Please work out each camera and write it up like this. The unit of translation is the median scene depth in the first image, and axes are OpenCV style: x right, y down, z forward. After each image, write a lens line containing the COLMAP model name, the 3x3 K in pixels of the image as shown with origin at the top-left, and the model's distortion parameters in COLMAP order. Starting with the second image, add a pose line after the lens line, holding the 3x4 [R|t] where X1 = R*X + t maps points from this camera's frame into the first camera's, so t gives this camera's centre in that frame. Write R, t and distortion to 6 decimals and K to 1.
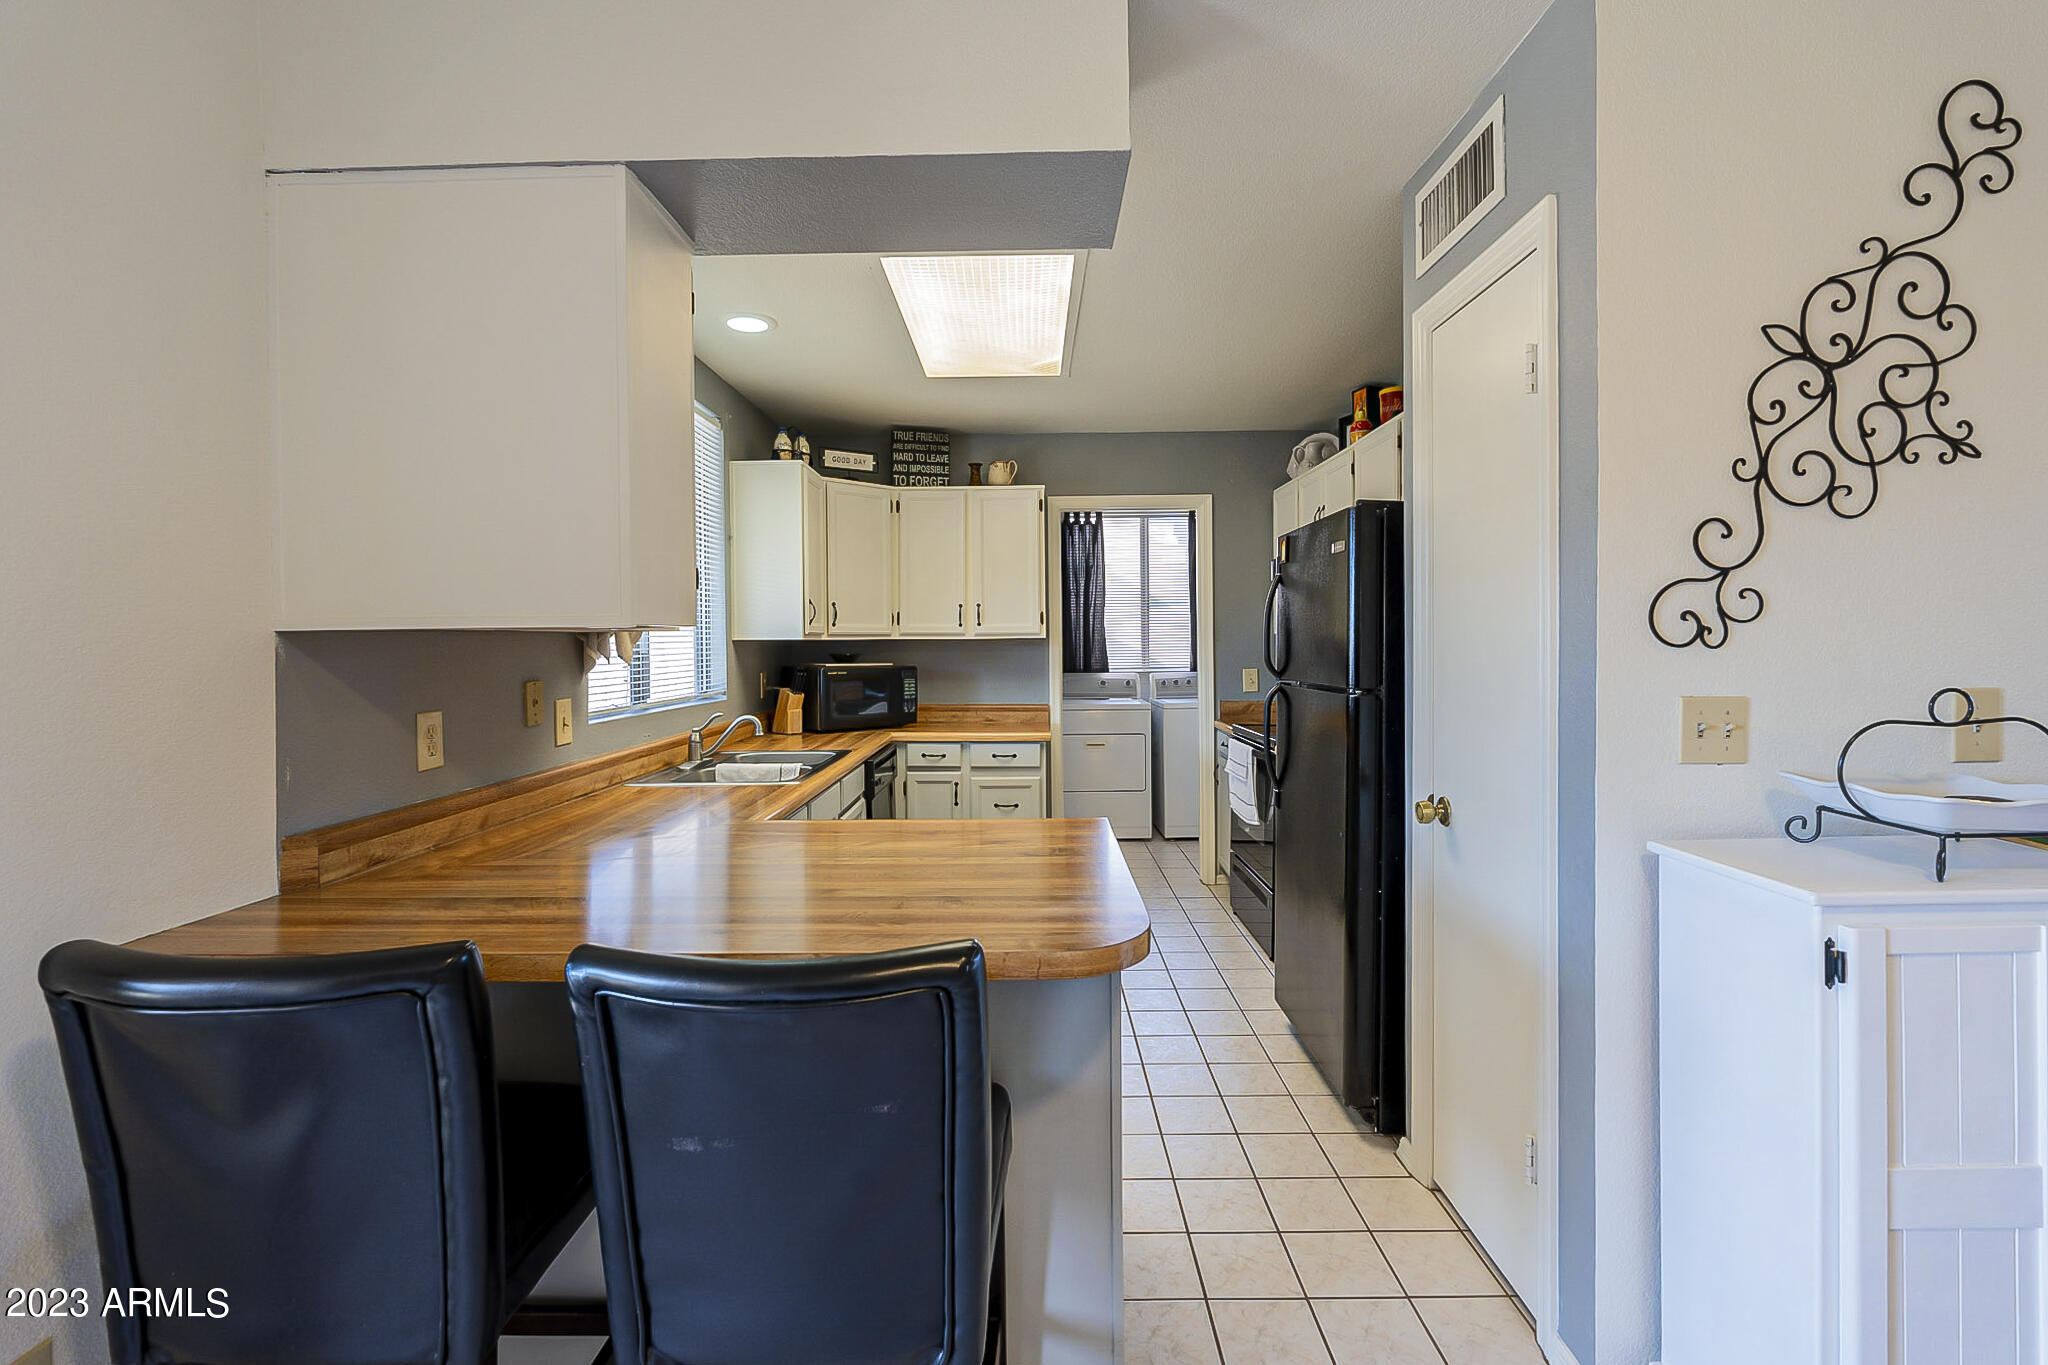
lens RADIAL K [[905.4, 0, 1028.8], [0, 905.4, 656.6], [0, 0, 1]] dist [-0.007104, 0.001817]
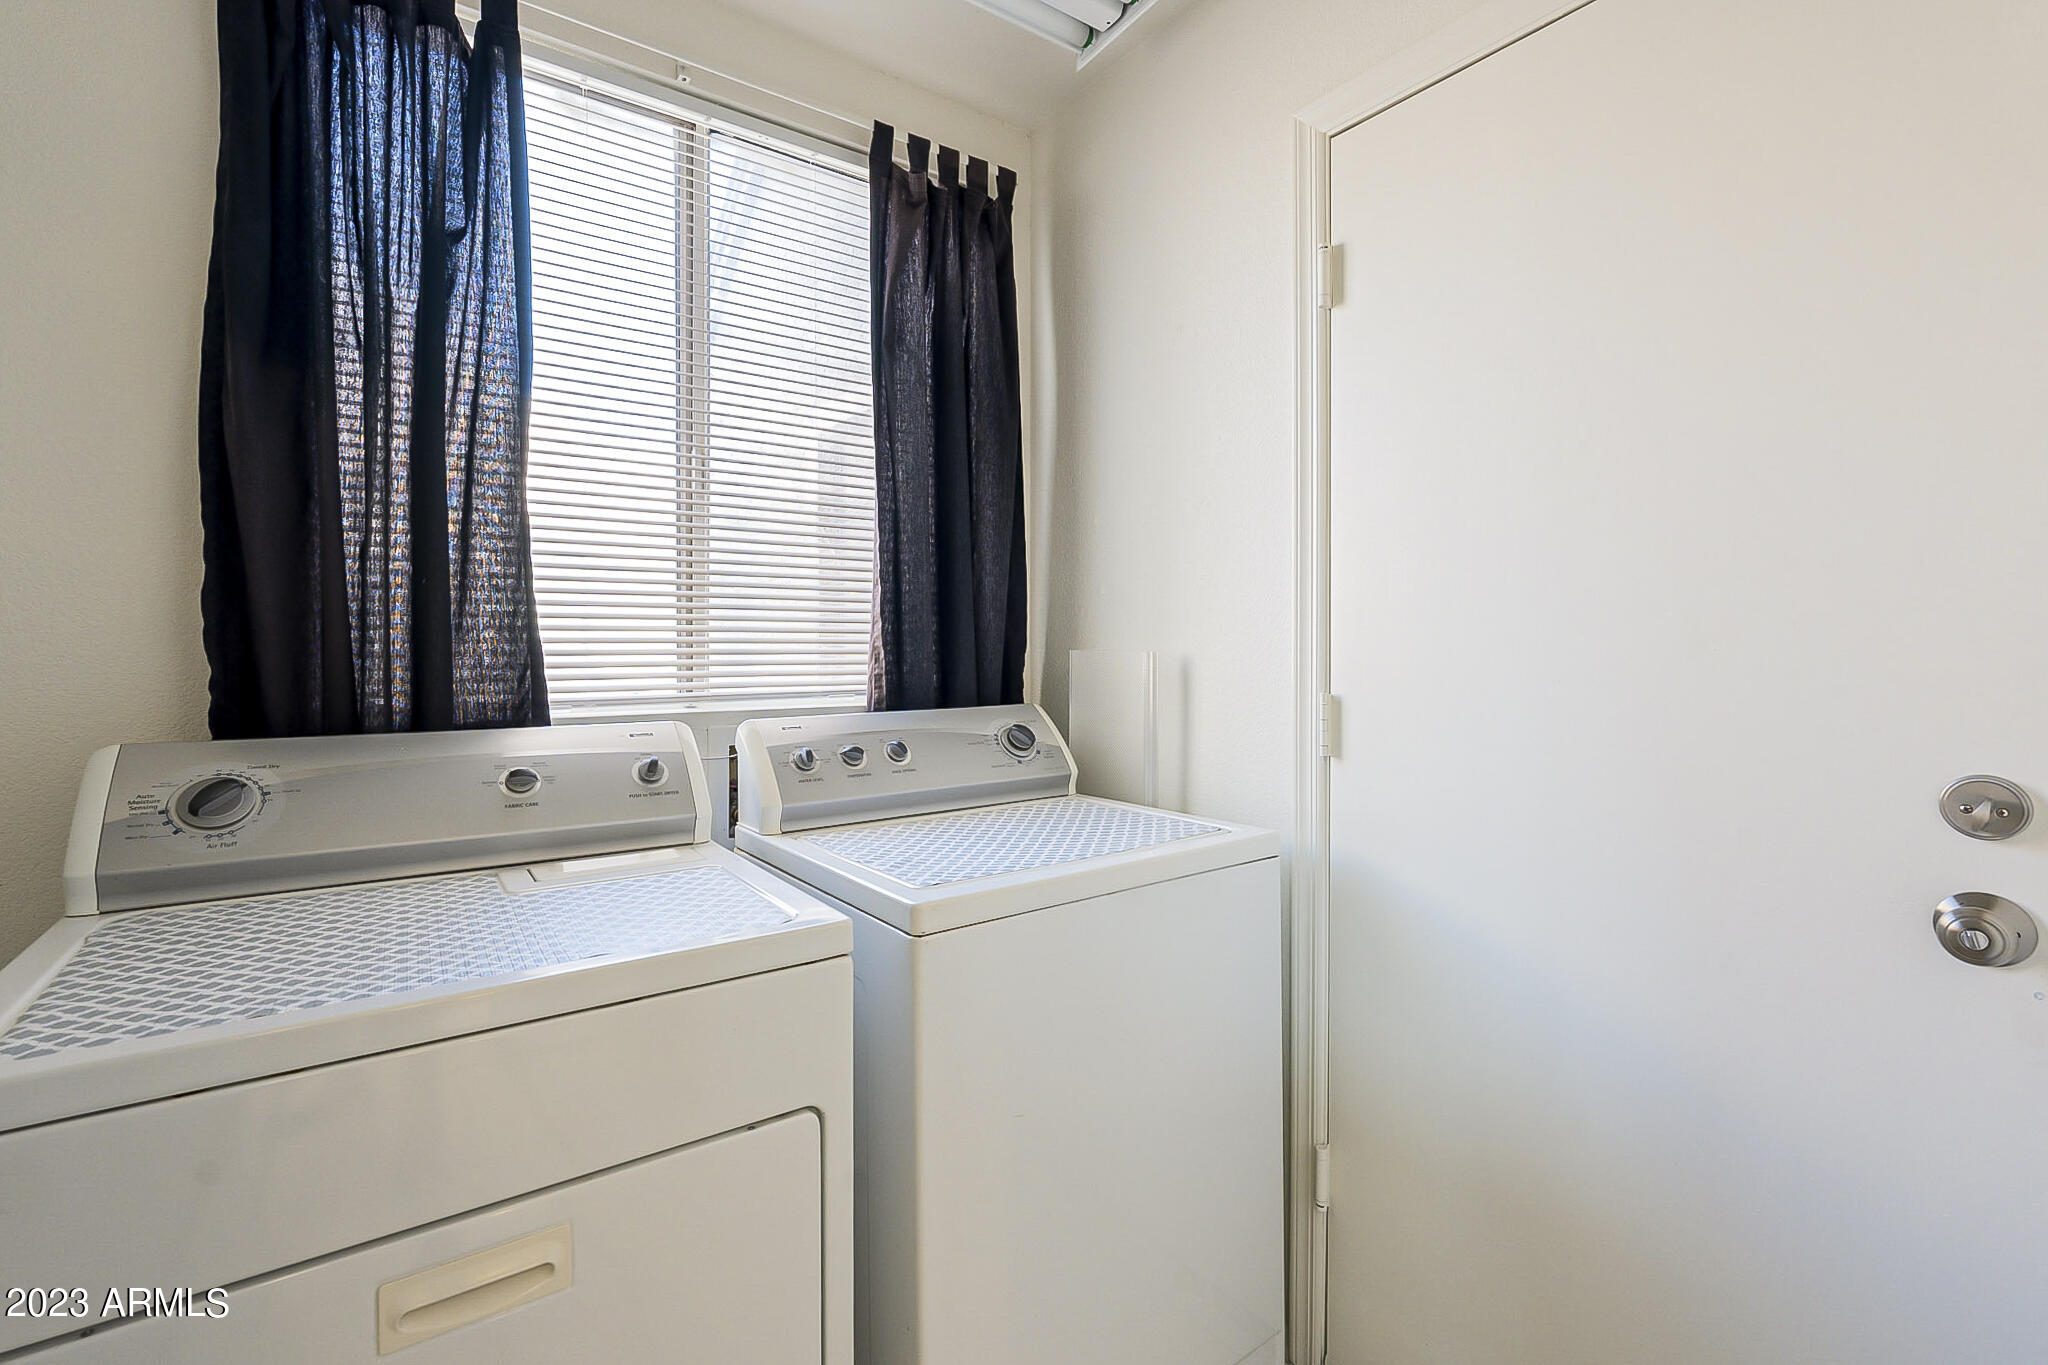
lens RADIAL K [[905.4, 0, 1026.5], [0, 905.4, 660.2], [0, 0, 1]] dist [-0.007104, 0.001817]
pose [[0.812741, 0.004387, 0.582609, 0.145261], [0.004506, 0.999894, -0.013815, 0.014117], [-0.582608, 0.013854, 0.812635, 1.989304]]
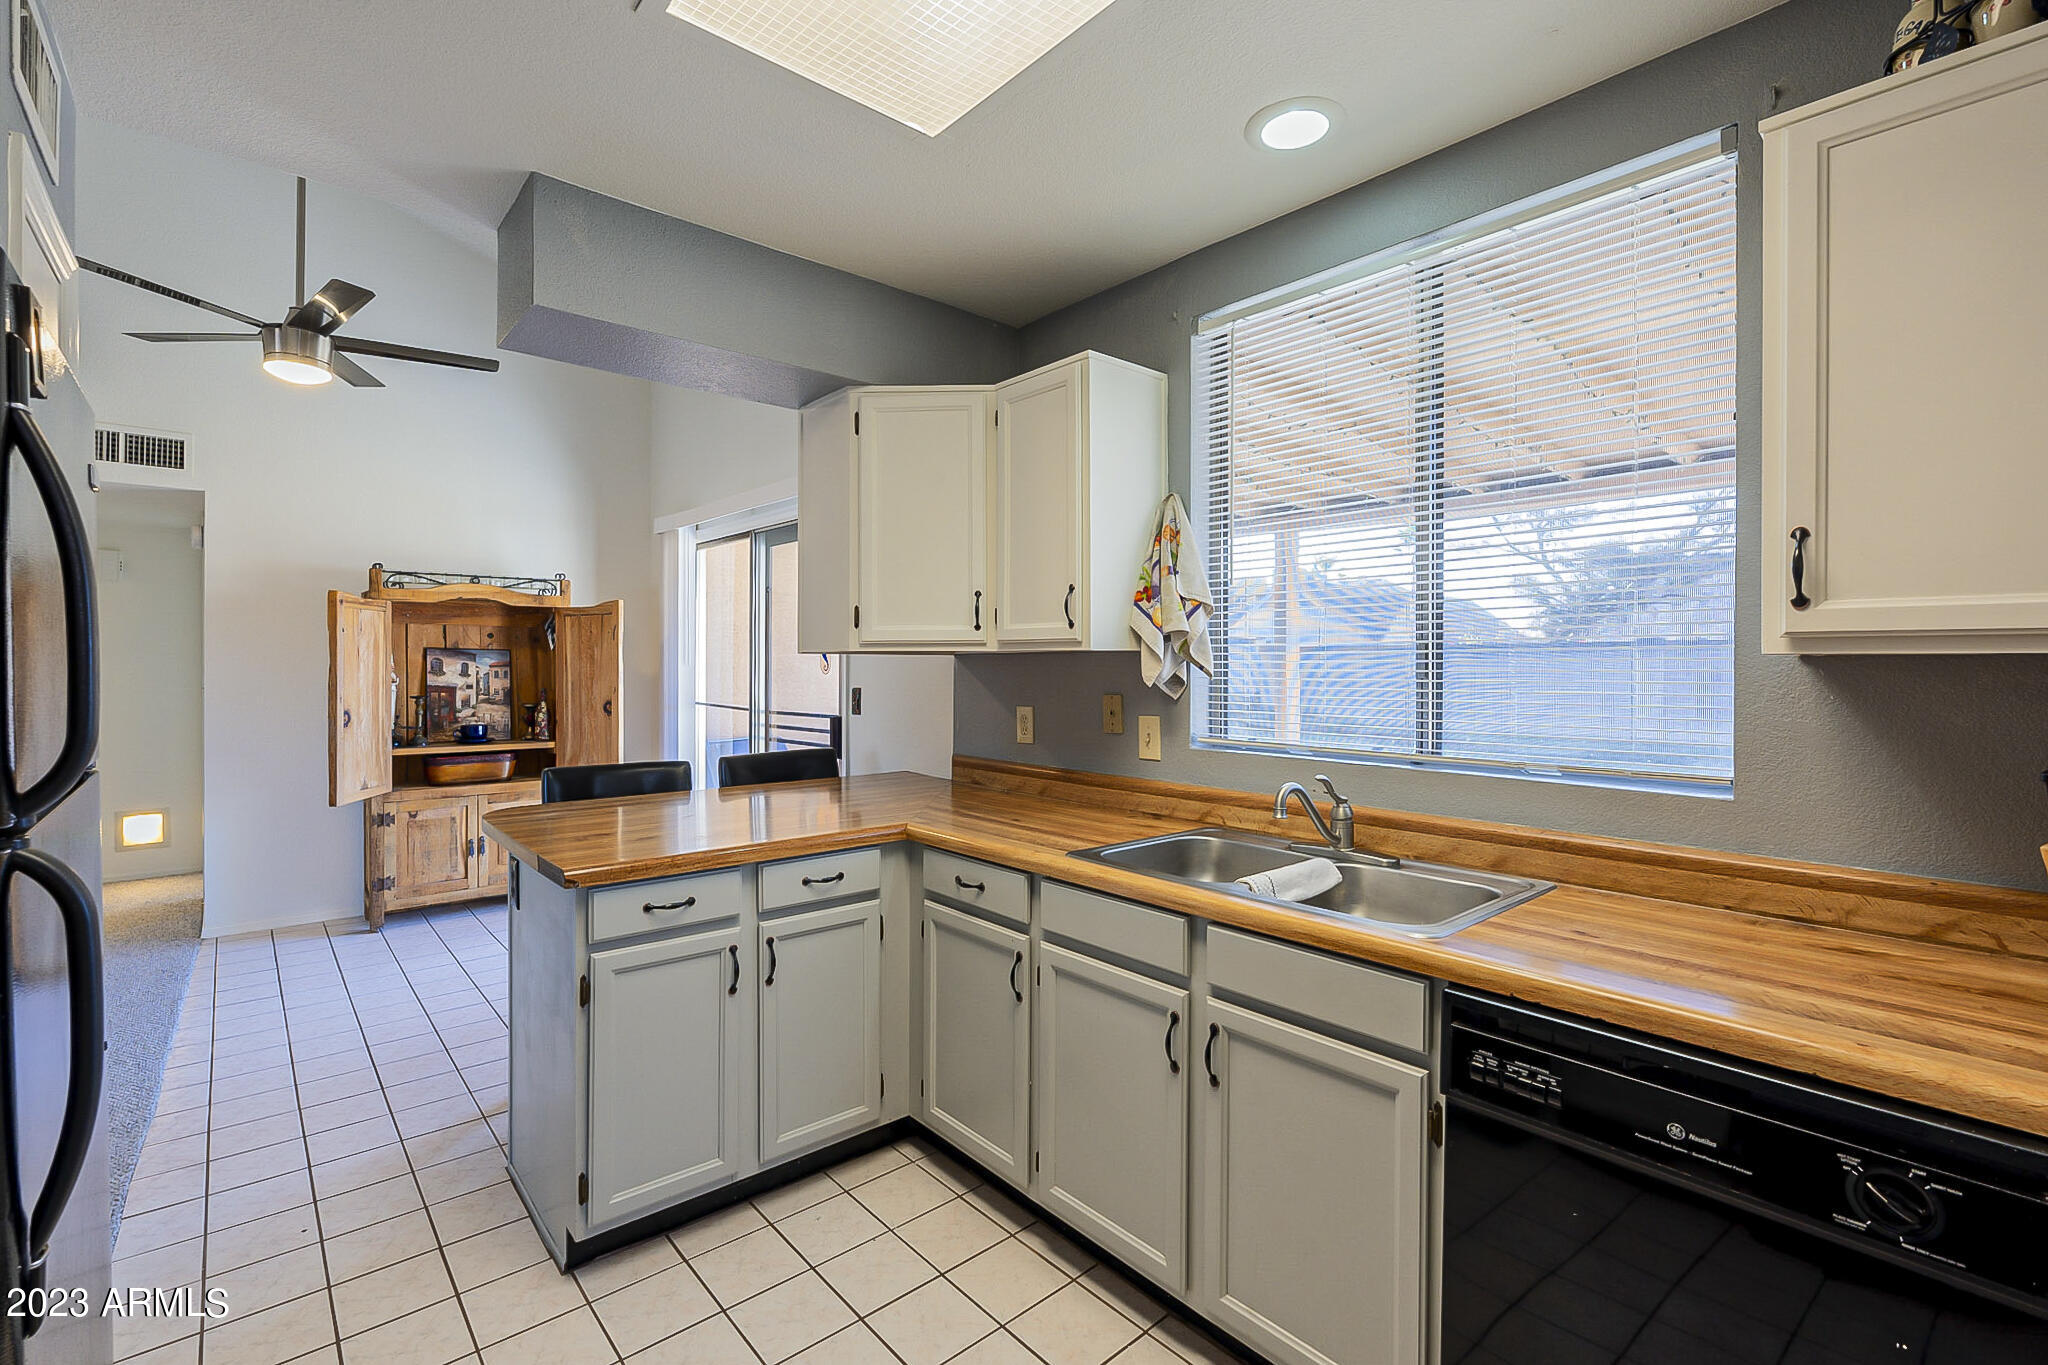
lens RADIAL K [[905.4, 0, 1011.4], [0, 905.4, 665.5], [0, 0, 1]] dist [-0.007104, 0.001817]
pose [[-0.756199, 0.009195, -0.654277, 0.280285], [-0.006174, 0.999757, 0.021185, -0.031007], [0.654313, 0.020060, -0.755958, 1.665032]]
